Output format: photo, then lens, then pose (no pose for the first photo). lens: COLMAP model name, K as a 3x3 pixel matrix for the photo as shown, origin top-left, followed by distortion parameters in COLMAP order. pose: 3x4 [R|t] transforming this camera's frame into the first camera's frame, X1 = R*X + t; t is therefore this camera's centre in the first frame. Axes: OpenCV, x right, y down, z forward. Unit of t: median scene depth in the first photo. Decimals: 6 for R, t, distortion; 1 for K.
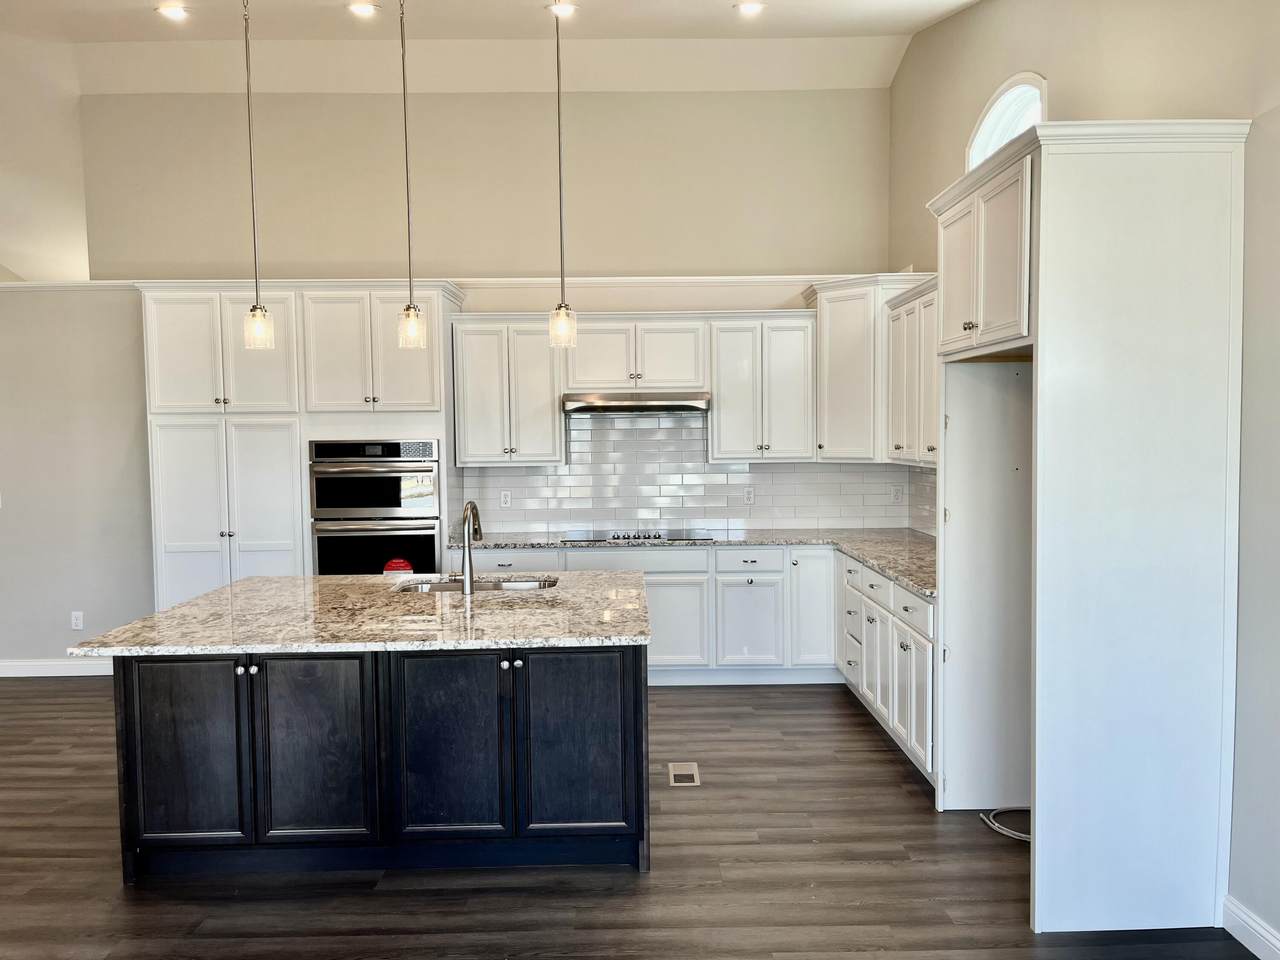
lens RADIAL K [[966.7, 0, 646.4], [0, 966.7, 486.8], [0, 0, 1]] dist [0.096266, -0.141743]
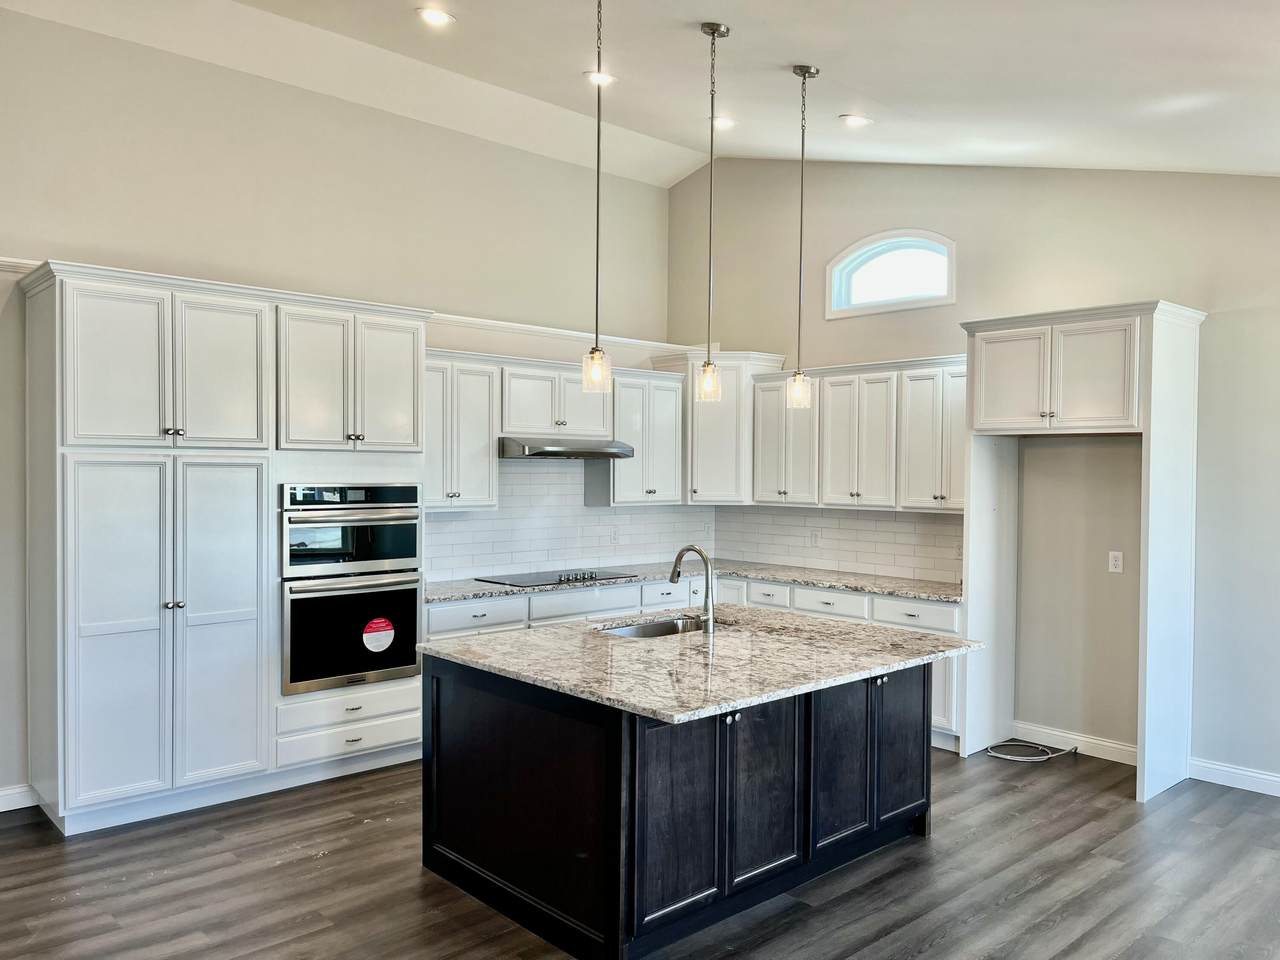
lens RADIAL K [[966.7, 0, 646.4], [0, 966.7, 486.8], [0, 0, 1]] dist [0.096266, -0.141743]
pose [[0.743804, 0.004542, 0.668382, -0.836545], [0.021580, 0.999292, -0.030806, -0.015882], [-0.668049, 0.037338, 0.743180, 0.224422]]
